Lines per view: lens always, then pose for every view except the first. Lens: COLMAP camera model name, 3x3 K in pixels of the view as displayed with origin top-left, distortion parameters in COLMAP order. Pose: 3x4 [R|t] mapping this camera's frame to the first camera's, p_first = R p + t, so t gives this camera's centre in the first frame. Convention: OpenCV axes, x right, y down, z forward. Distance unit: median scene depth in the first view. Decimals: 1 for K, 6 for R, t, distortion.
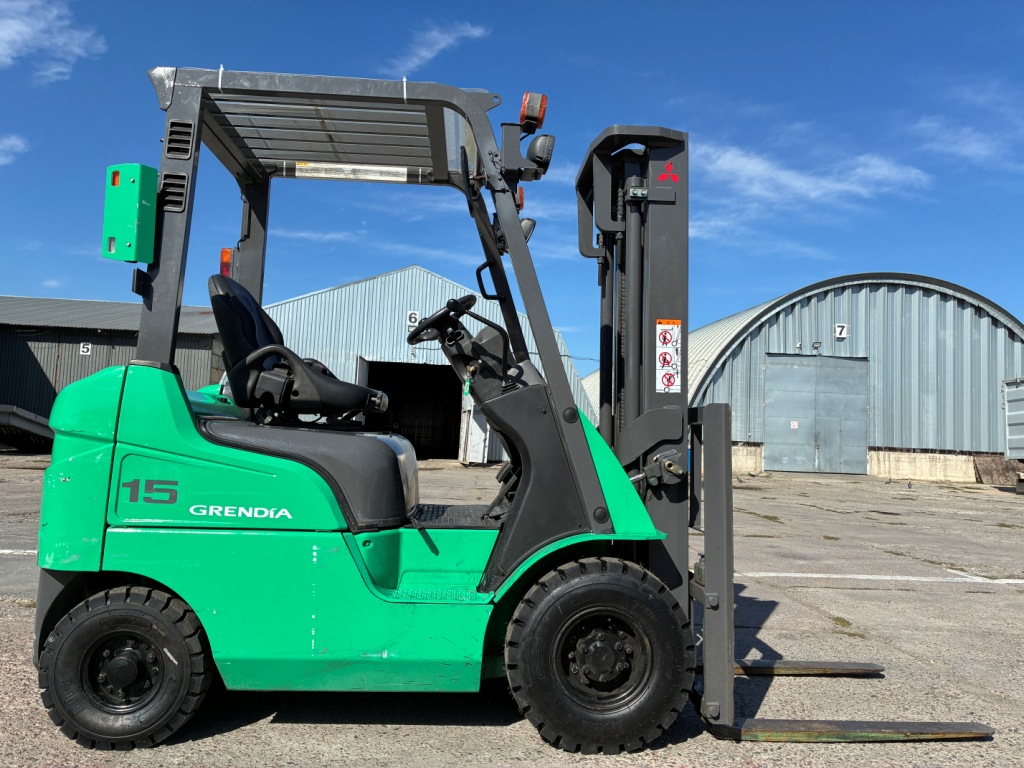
lens RADIAL K [[760.9, 0, 512.0], [0, 760.9, 392.3], [0, 0, 1]] dist [0.034746, -0.037488]
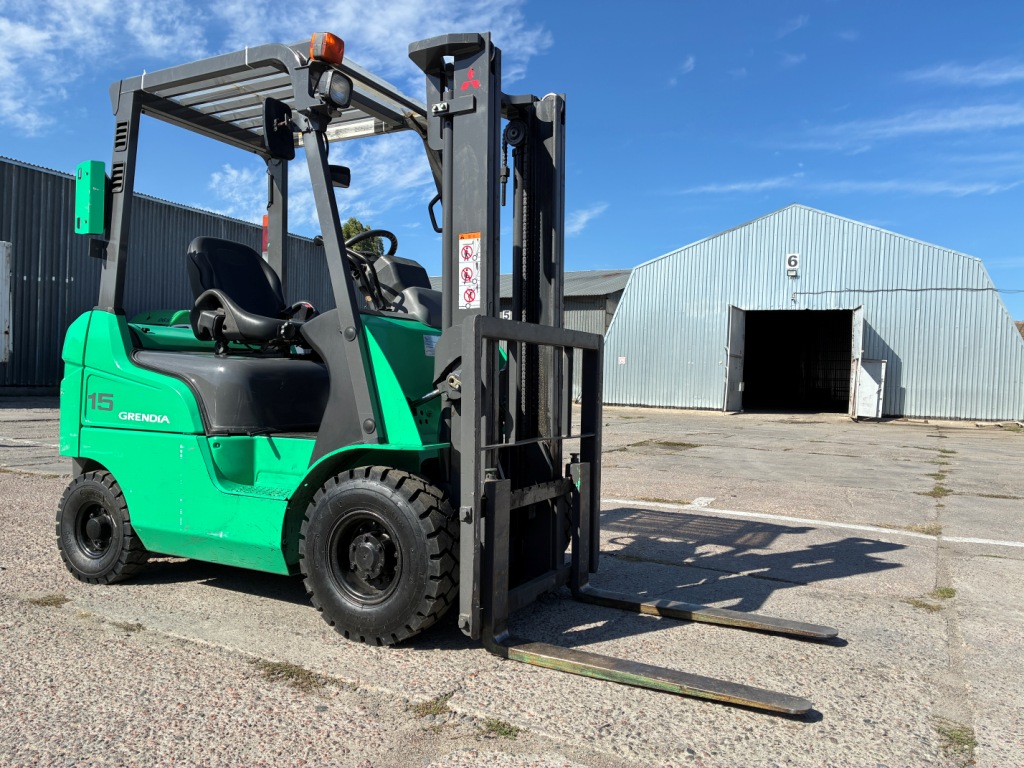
lens RADIAL K [[760.9, 0, 519.0], [0, 760.9, 397.8], [0, 0, 1]] dist [0.034746, -0.037488]
pose [[0.859775, -0.001023, -0.510673, 0.805186], [0.034607, 0.997816, 0.056267, 0.065875], [0.509500, -0.066050, 0.857932, 0.189037]]
